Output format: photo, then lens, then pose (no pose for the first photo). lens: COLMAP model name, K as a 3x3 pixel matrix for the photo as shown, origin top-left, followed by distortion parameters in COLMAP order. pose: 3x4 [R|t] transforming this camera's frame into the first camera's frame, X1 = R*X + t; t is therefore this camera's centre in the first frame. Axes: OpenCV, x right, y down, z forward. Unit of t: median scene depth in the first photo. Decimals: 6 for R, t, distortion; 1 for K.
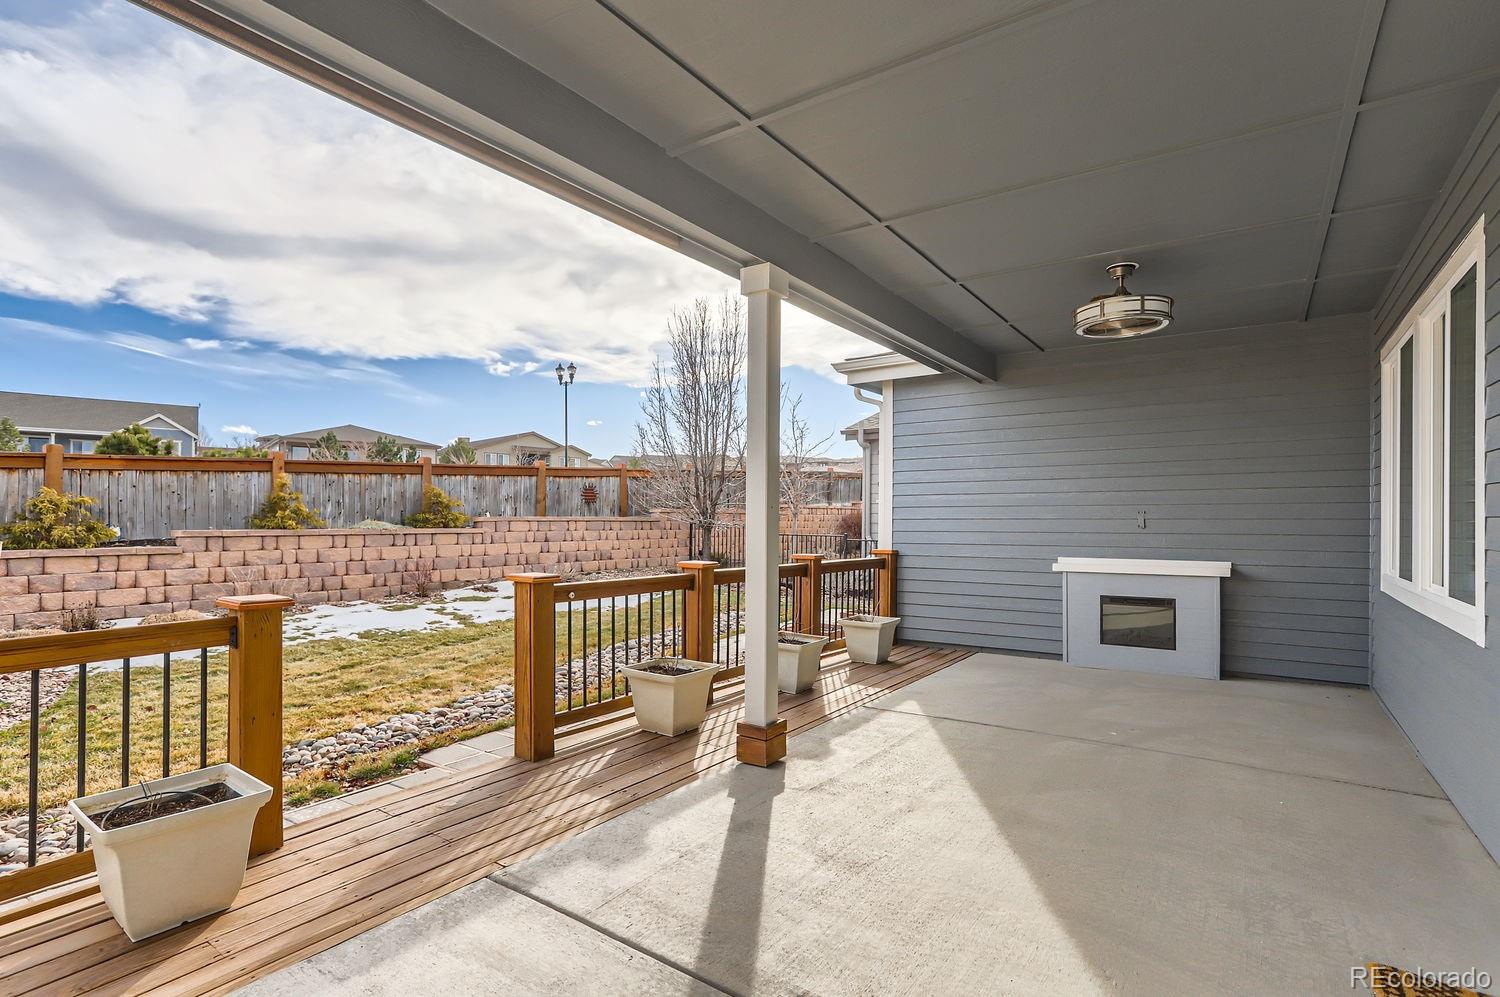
lens RADIAL K [[720.3, 0, 750.0], [0, 720.3, 498.5], [0, 0, 1]] dist [-0.045195, 0.026016]
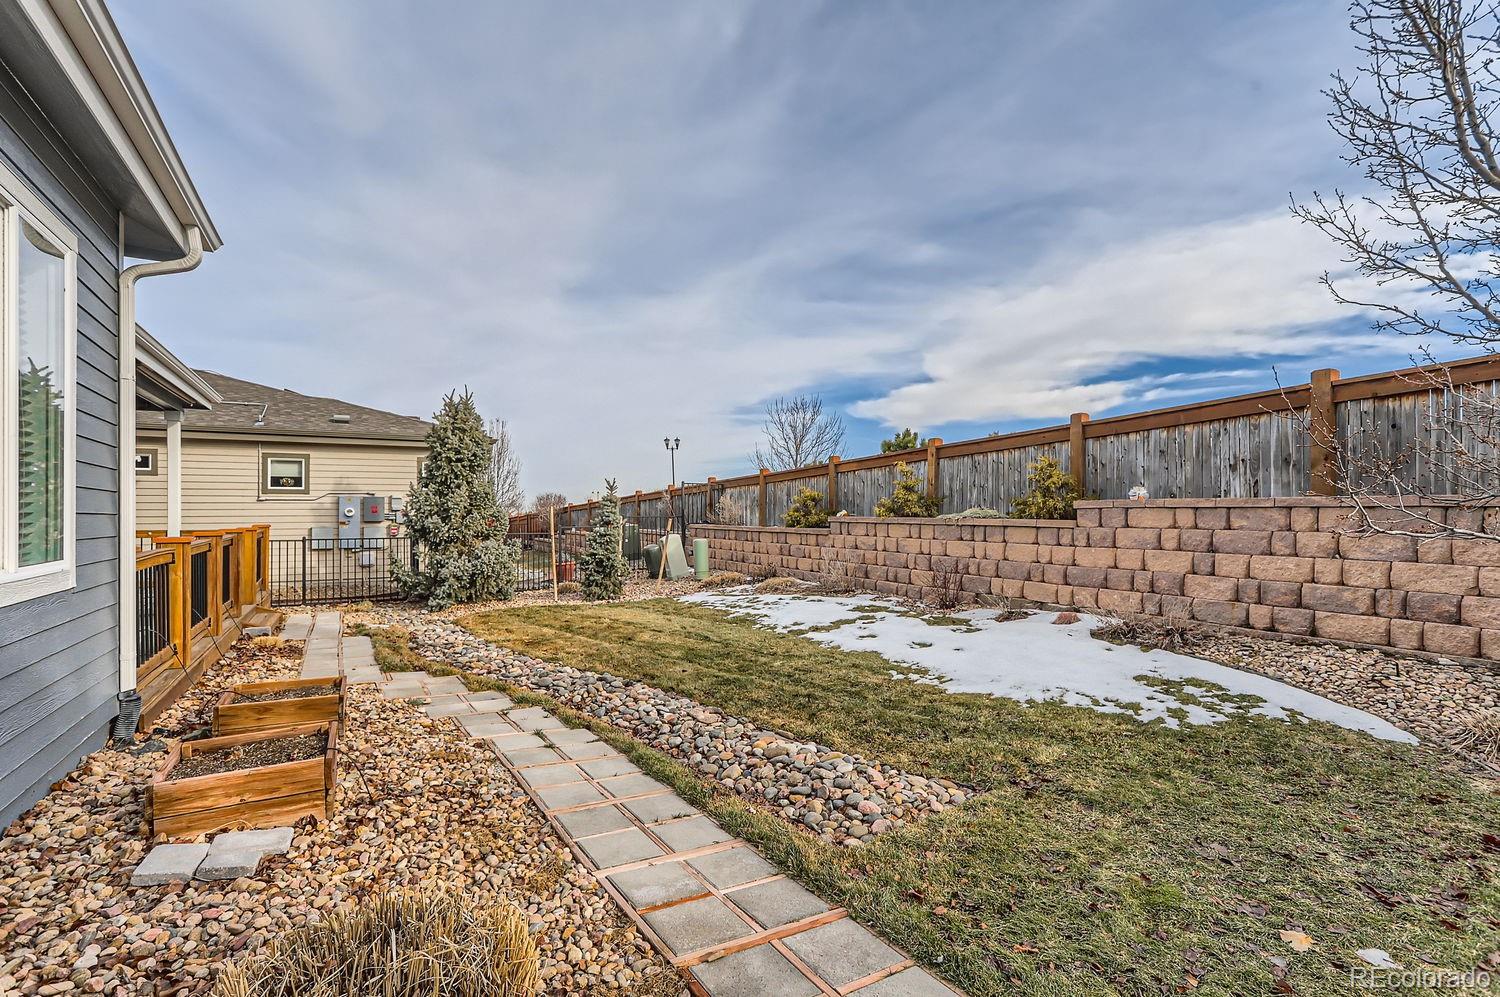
lens RADIAL K [[720.3, 0, 750.0], [0, 720.3, 498.5], [0, 0, 1]] dist [-0.045195, 0.026016]
pose [[-0.449843, -0.016693, -0.892952, 0.280969], [0.026115, 0.999152, -0.031834, 0.034160], [0.892726, -0.037639, -0.449026, 0.998456]]
